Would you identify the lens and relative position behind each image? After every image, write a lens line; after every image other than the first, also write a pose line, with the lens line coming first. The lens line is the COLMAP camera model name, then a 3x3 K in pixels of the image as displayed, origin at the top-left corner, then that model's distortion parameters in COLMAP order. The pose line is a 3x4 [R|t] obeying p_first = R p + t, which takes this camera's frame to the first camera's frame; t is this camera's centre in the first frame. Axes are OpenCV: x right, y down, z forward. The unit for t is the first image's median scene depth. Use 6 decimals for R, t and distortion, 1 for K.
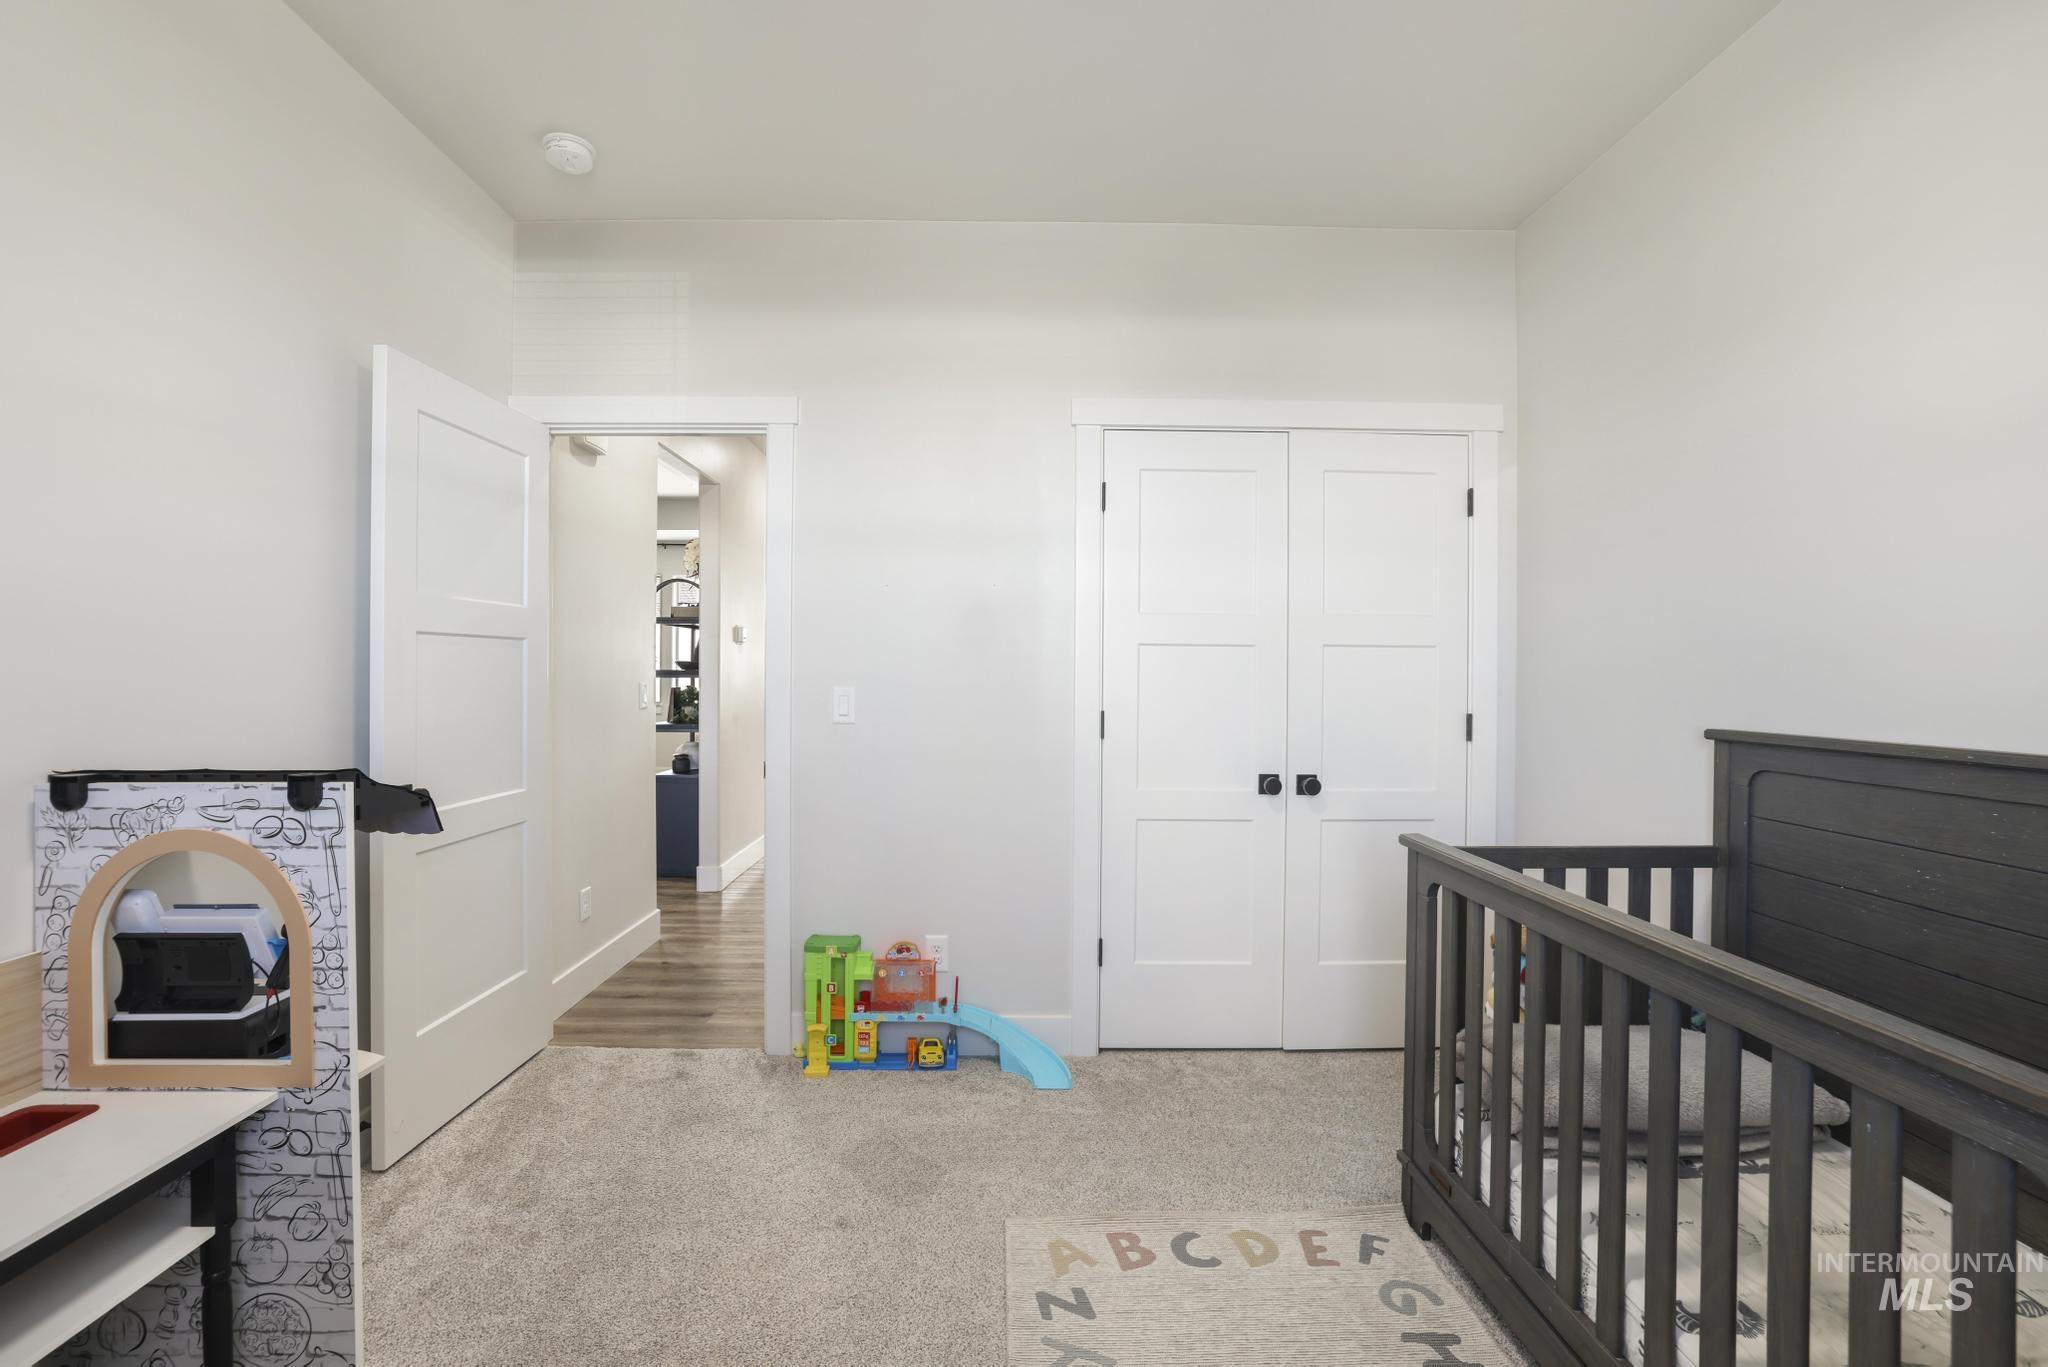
lens RADIAL K [[904.1, 0, 1007.7], [0, 904.1, 675.3], [0, 0, 1]] dist [-0.047540, 0.020385]
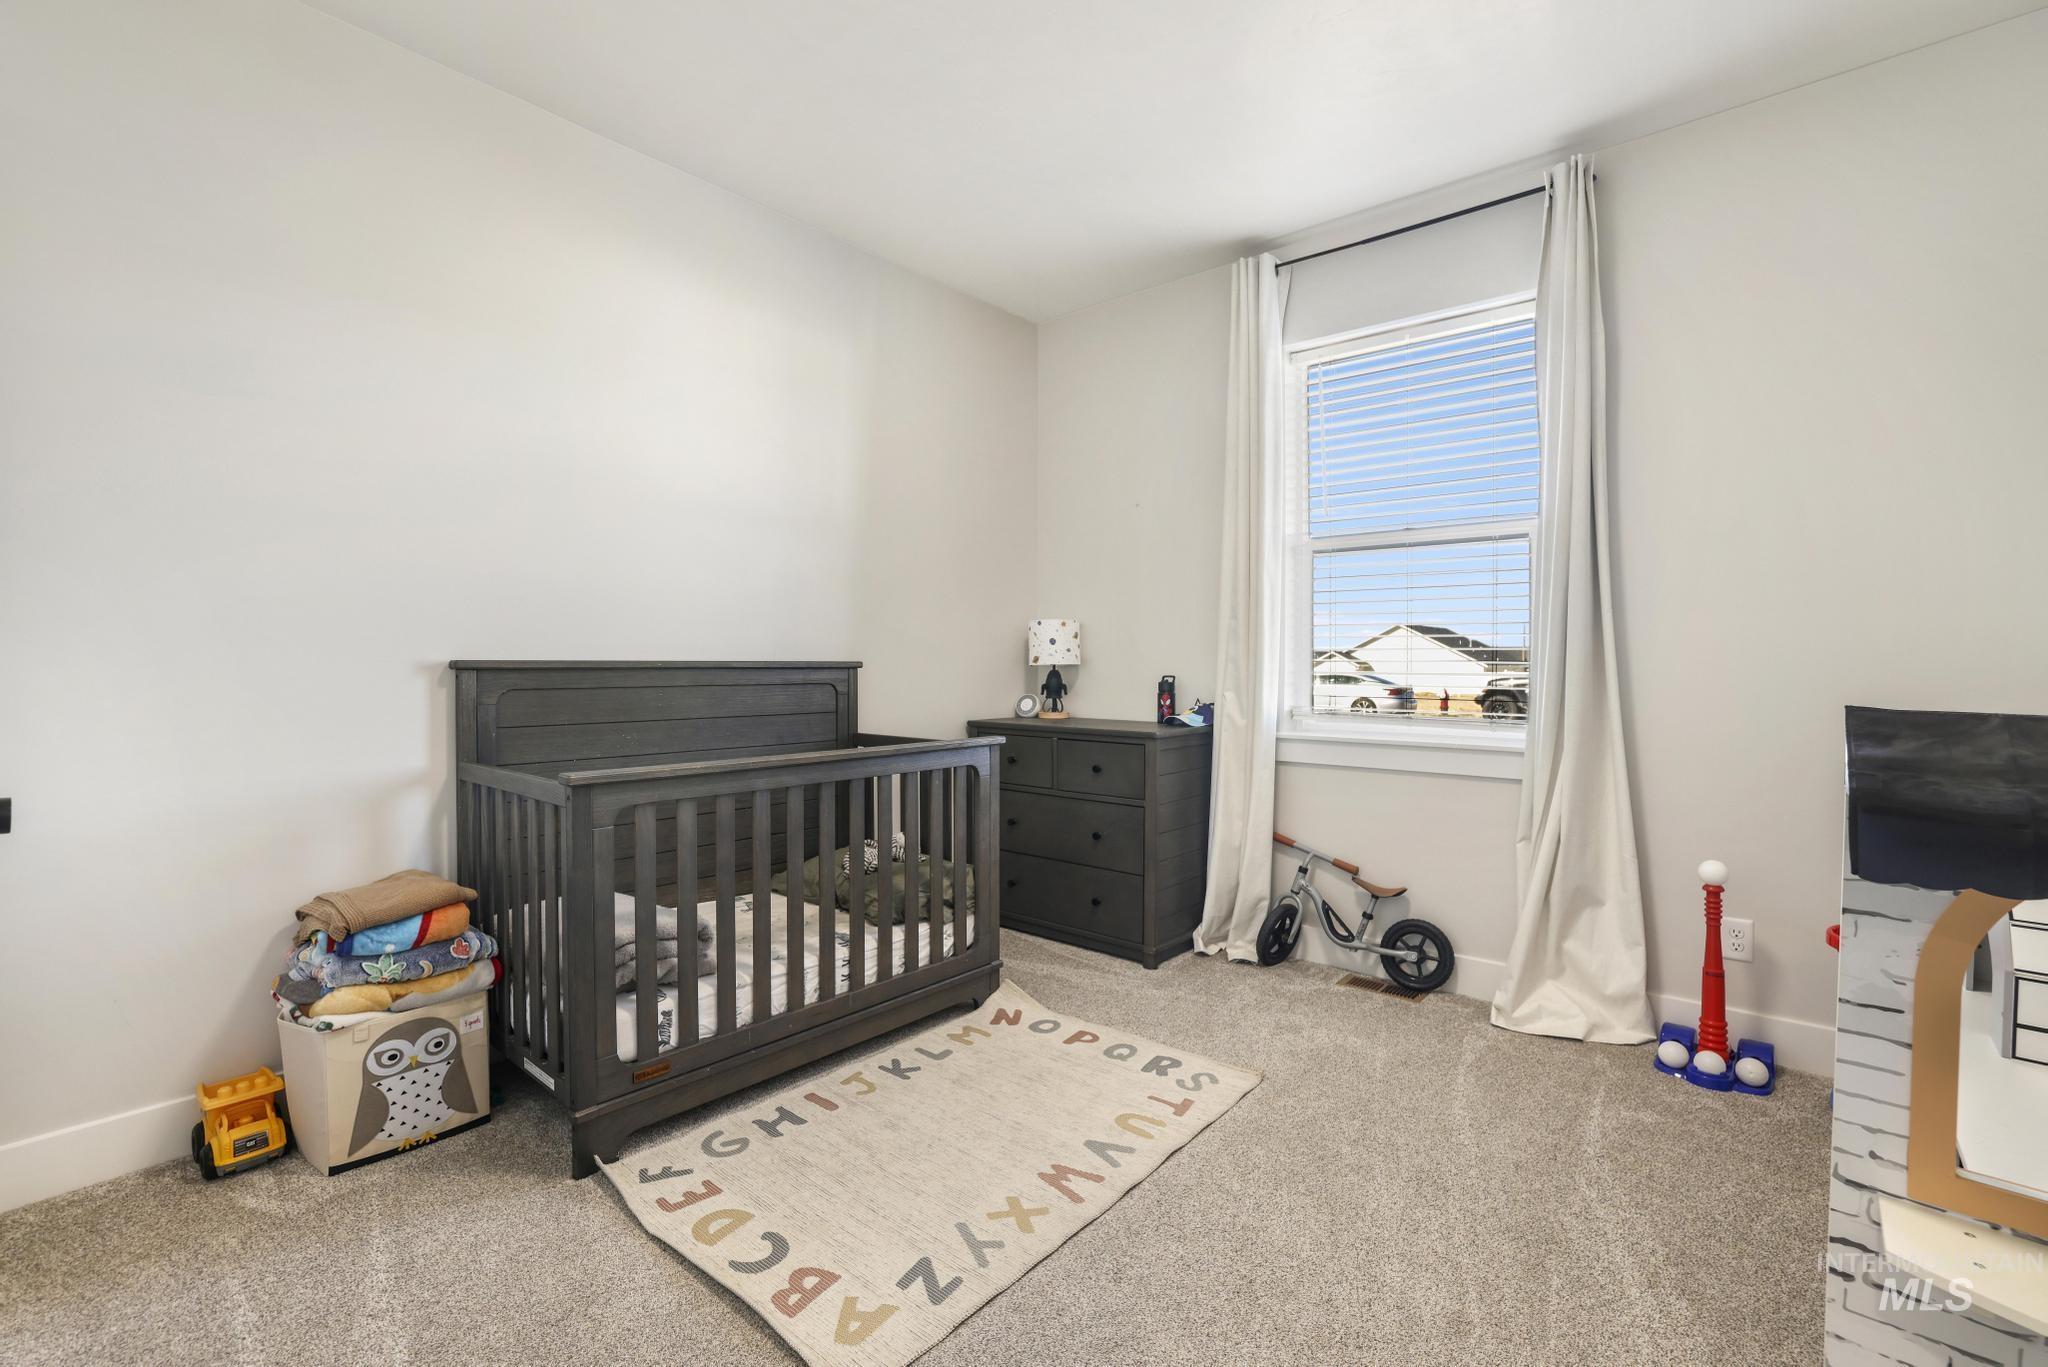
lens RADIAL K [[904.1, 0, 1007.7], [0, 904.1, 675.3], [0, 0, 1]] dist [-0.047540, 0.020385]
pose [[-0.737606, -0.022112, 0.674870, -0.559100], [-0.009927, 0.999711, 0.021905, 0.052057], [-0.675159, 0.009458, -0.737612, 1.494971]]
